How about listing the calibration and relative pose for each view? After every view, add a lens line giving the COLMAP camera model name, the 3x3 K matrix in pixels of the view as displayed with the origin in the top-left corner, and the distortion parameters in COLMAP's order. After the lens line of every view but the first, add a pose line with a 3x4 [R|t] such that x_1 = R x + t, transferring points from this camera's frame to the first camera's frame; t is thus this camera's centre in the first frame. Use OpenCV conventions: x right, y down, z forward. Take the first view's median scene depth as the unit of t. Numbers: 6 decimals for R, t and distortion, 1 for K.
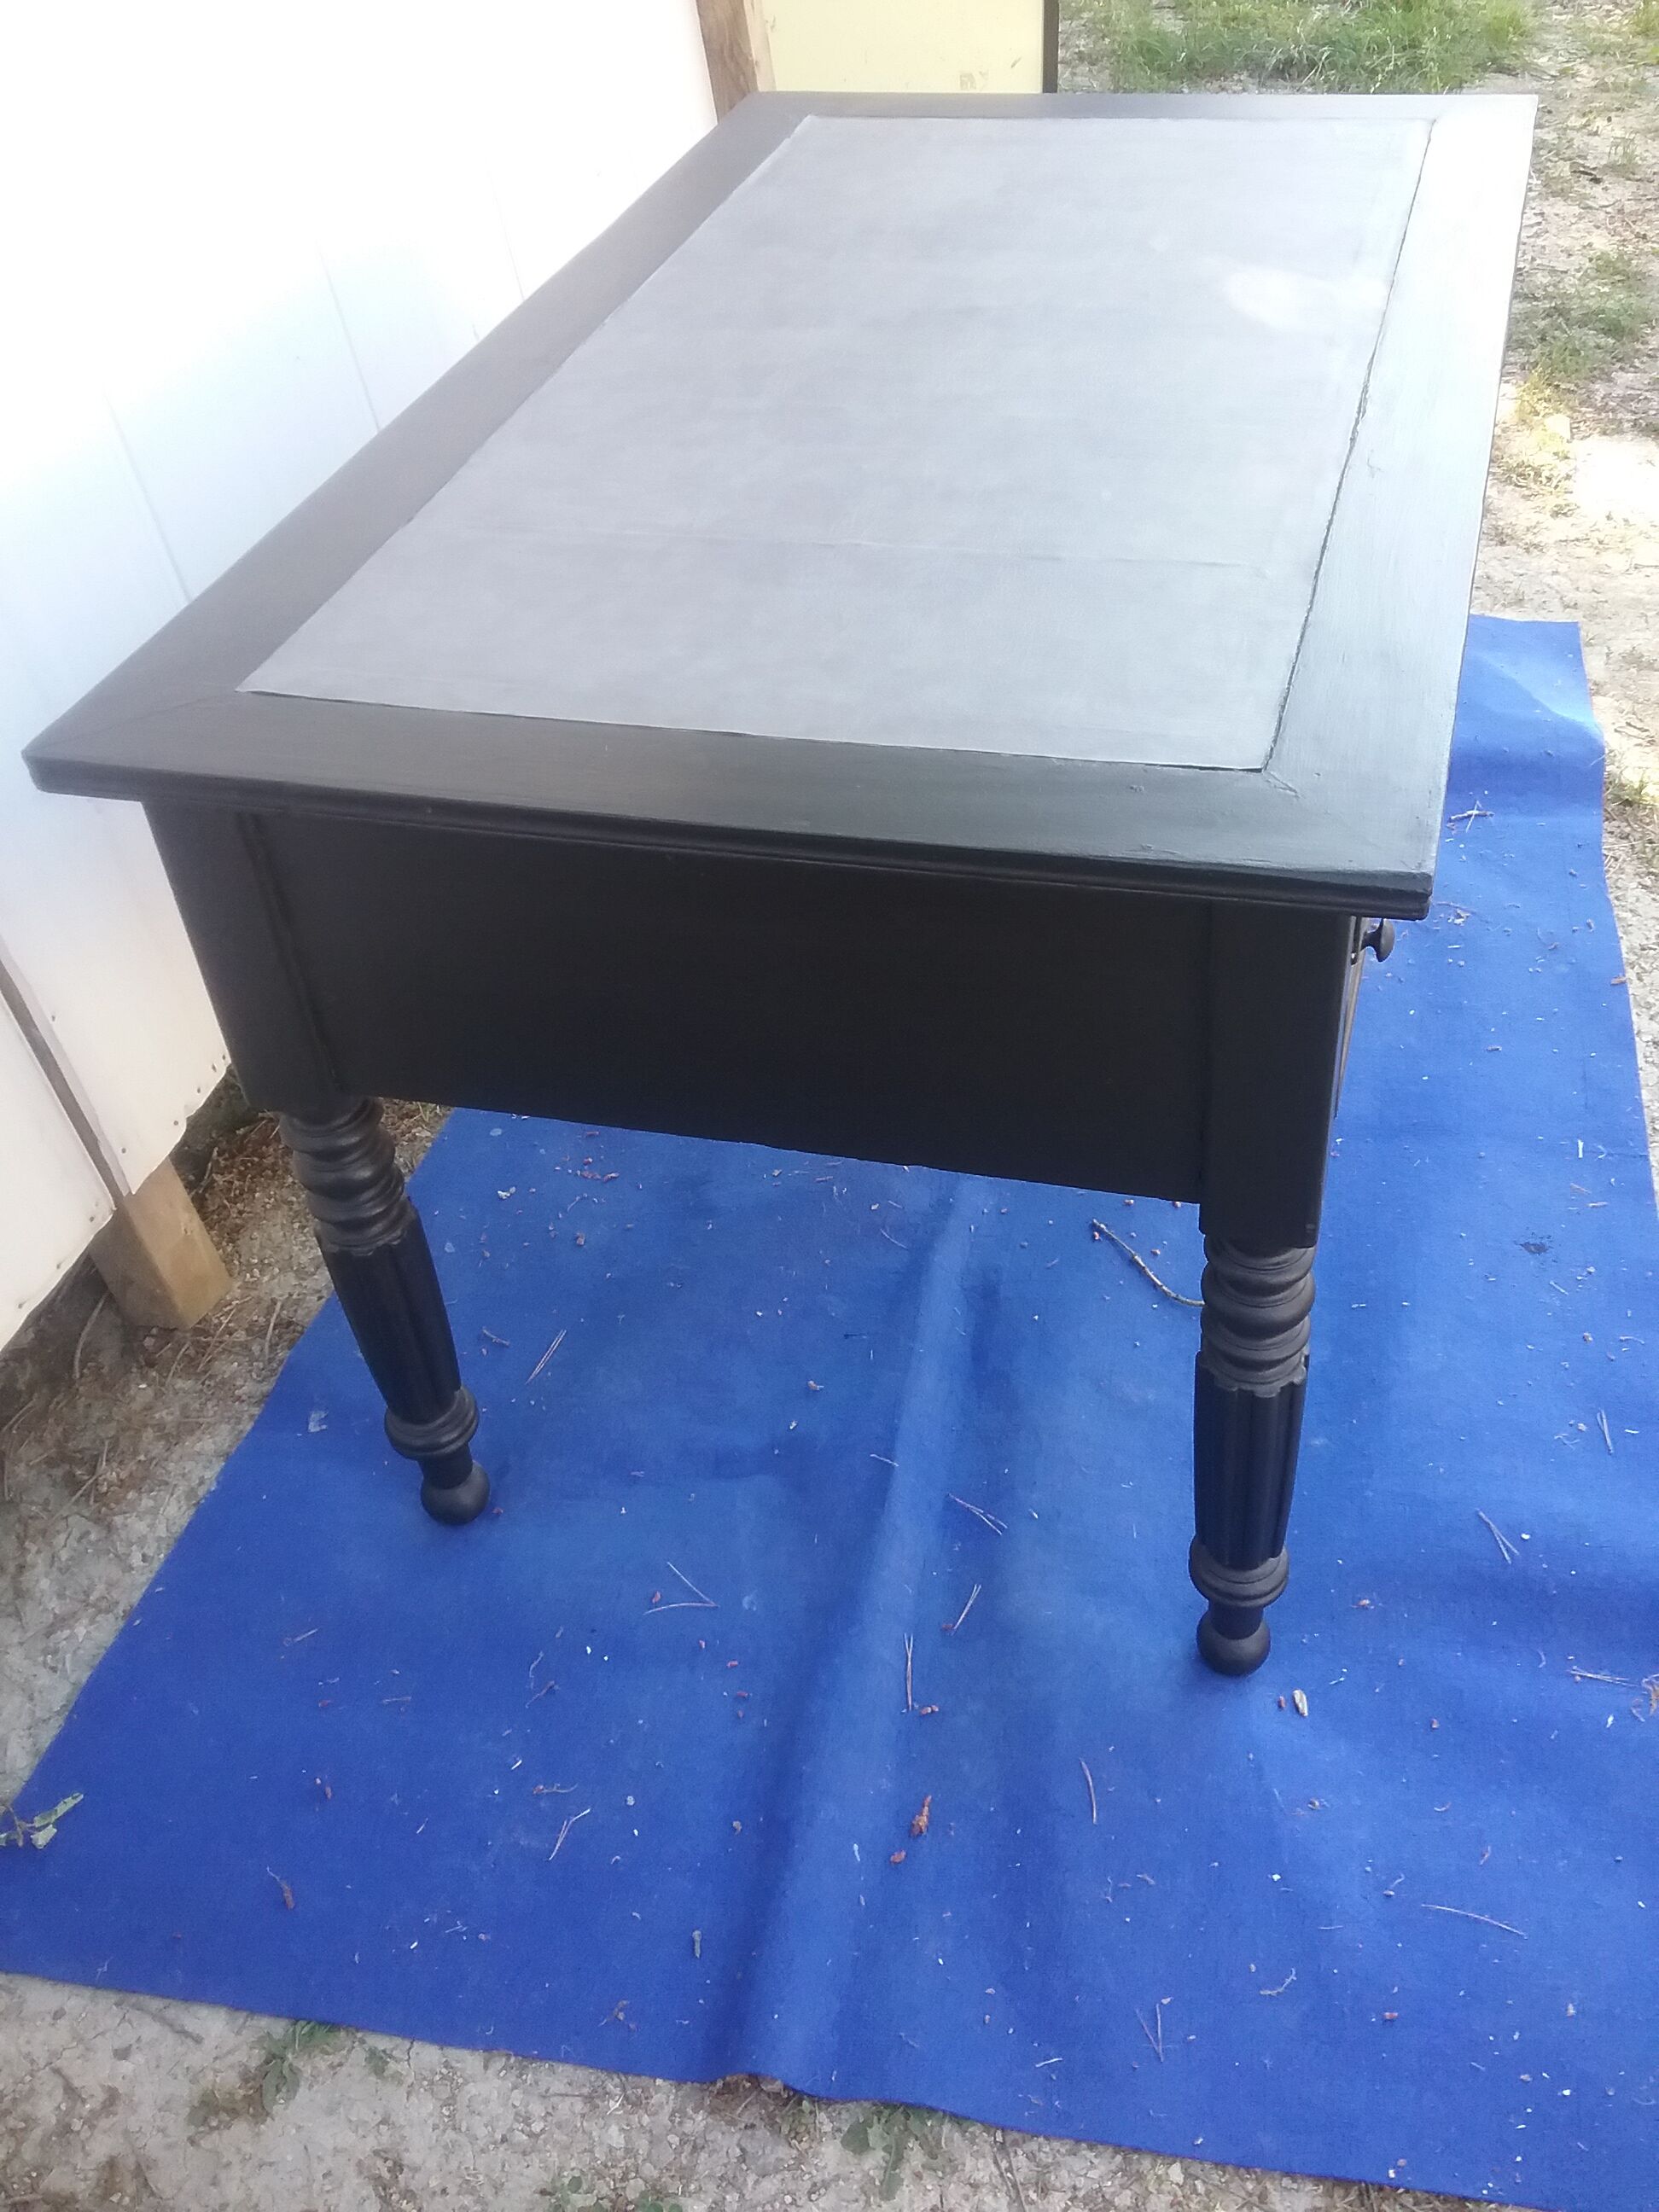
lens RADIAL K [[2083.6, 0, 835.8], [0, 2083.6, 1121.0], [0, 0, 1]] dist [0.092139, -0.214800]
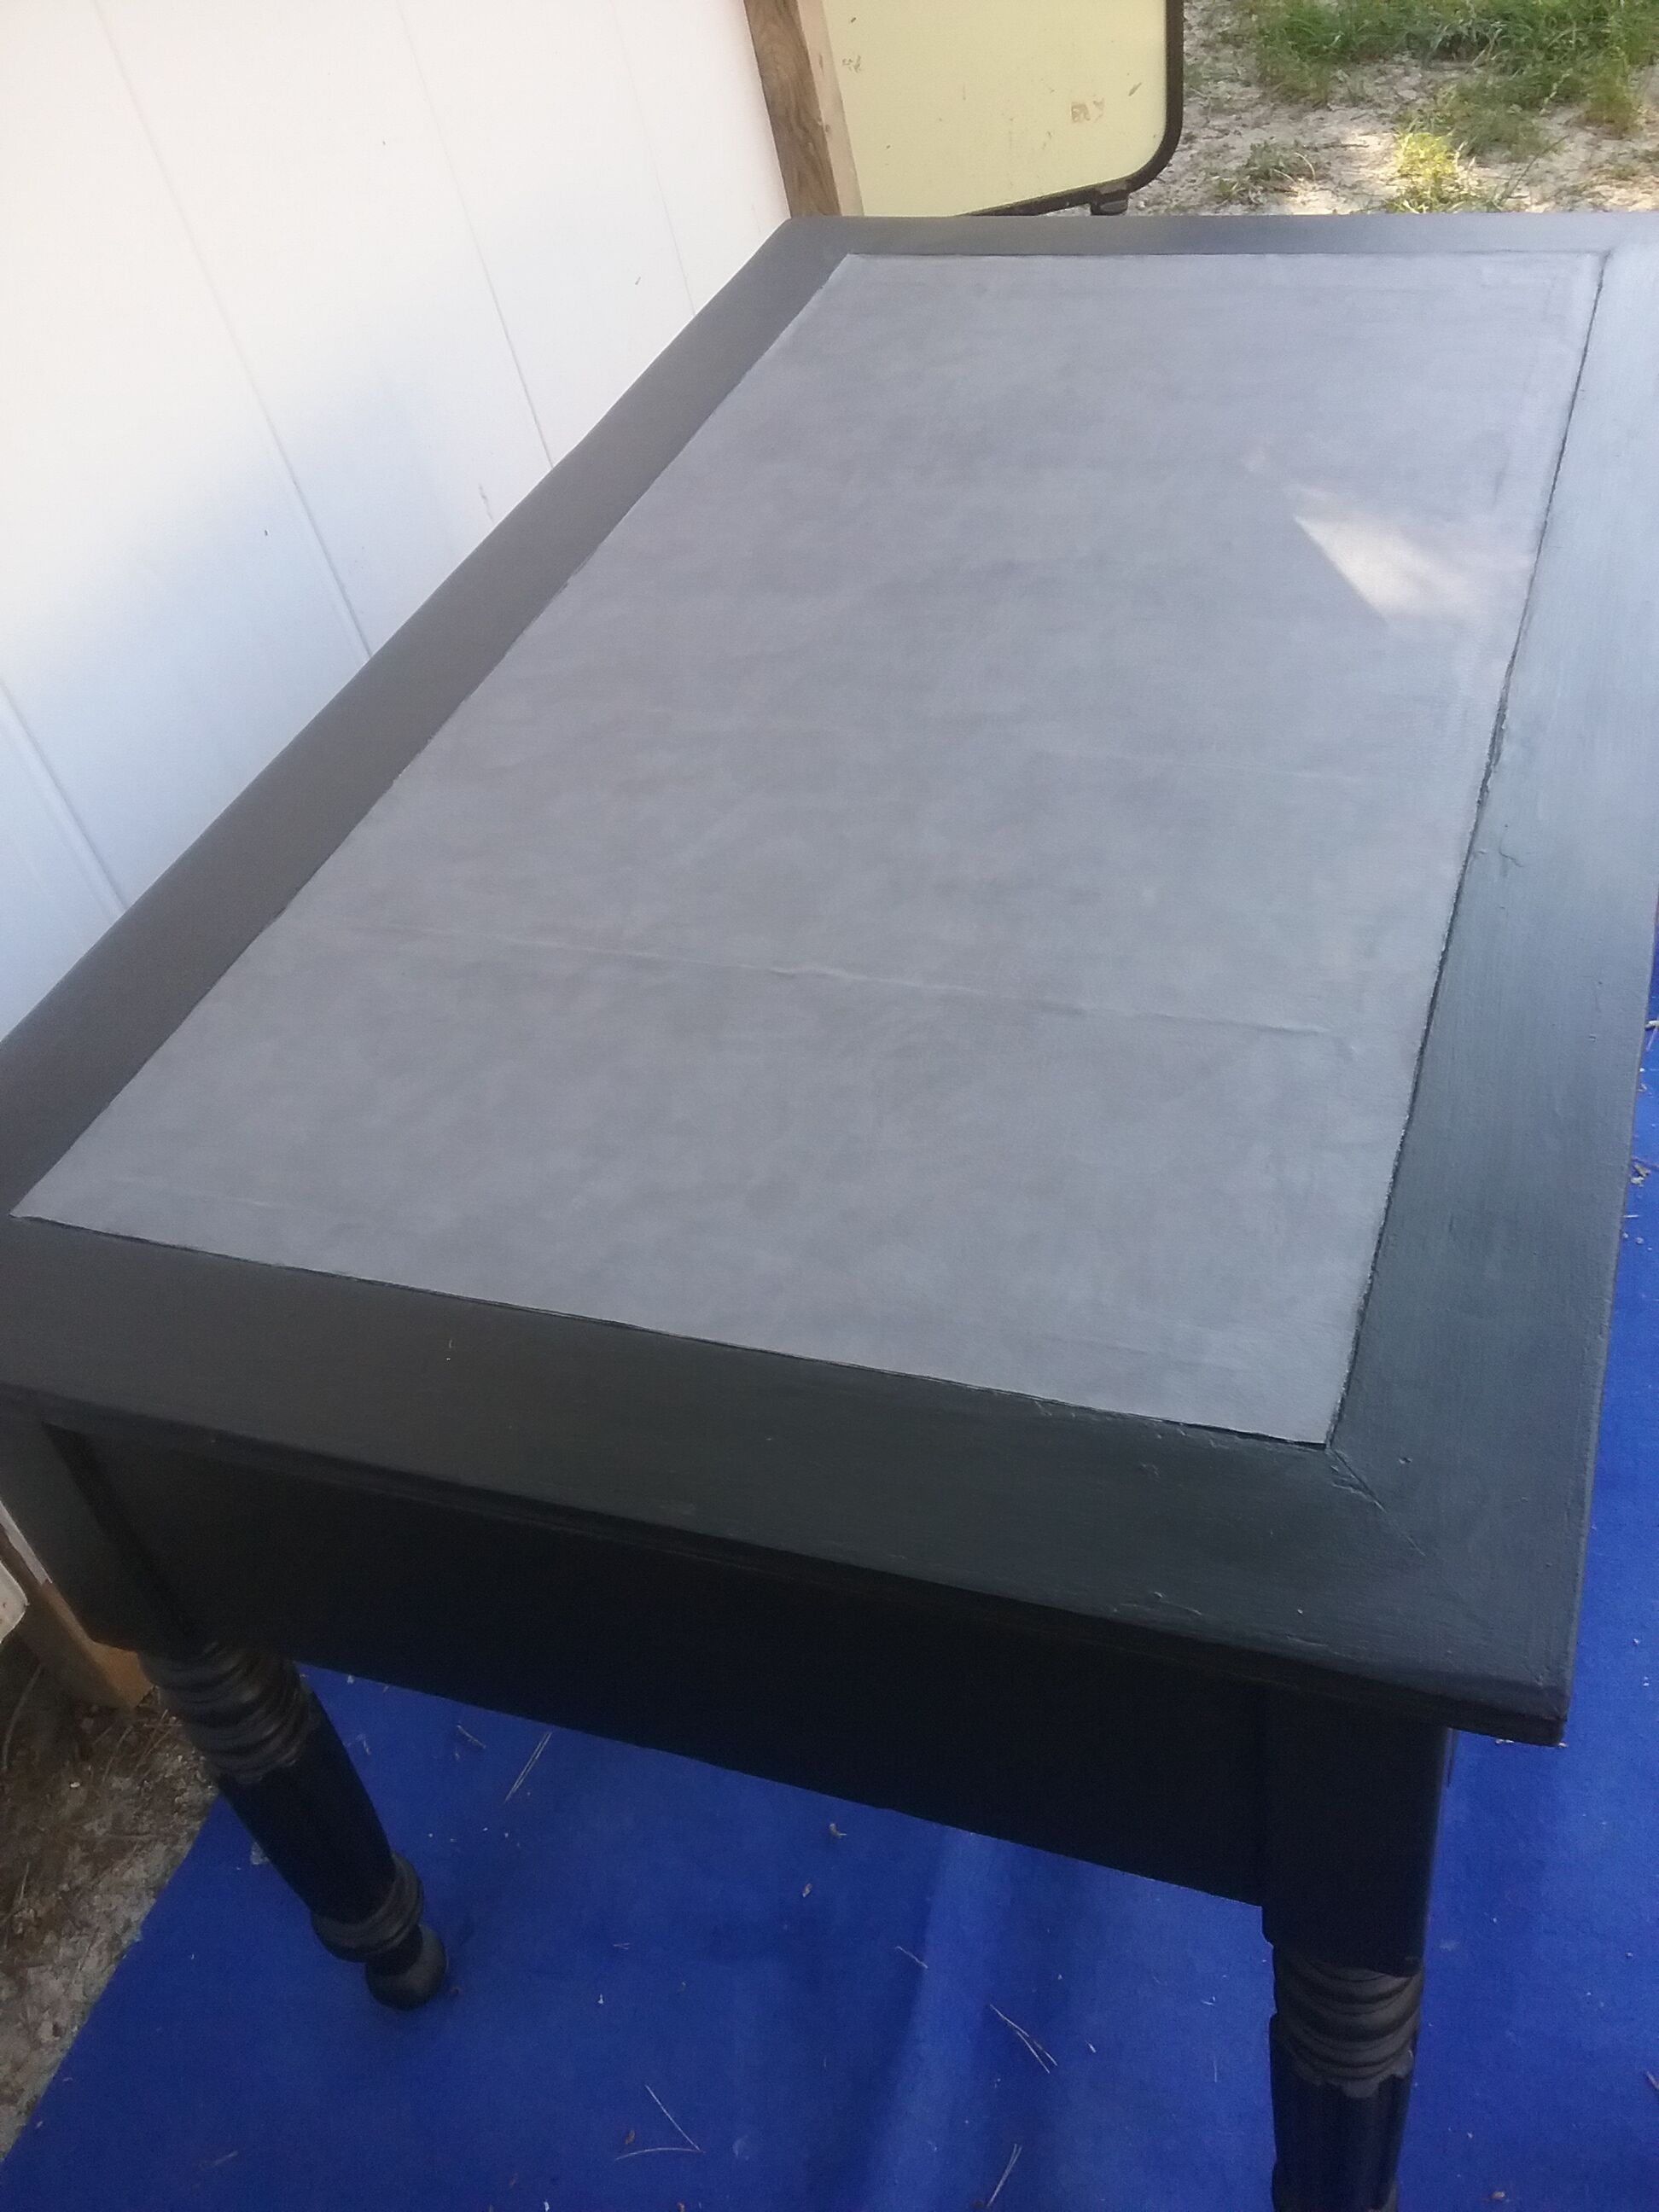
lens RADIAL K [[2085.8, 0, 829.5], [0, 2085.8, 1106.0], [0, 0, 1]] dist [0.081883, -0.182108]
pose [[0.996383, -0.001916, -0.084960, 0.060539], [0.004417, 0.999562, 0.029258, -0.191920], [0.084867, -0.029527, 0.995955, 0.176516]]
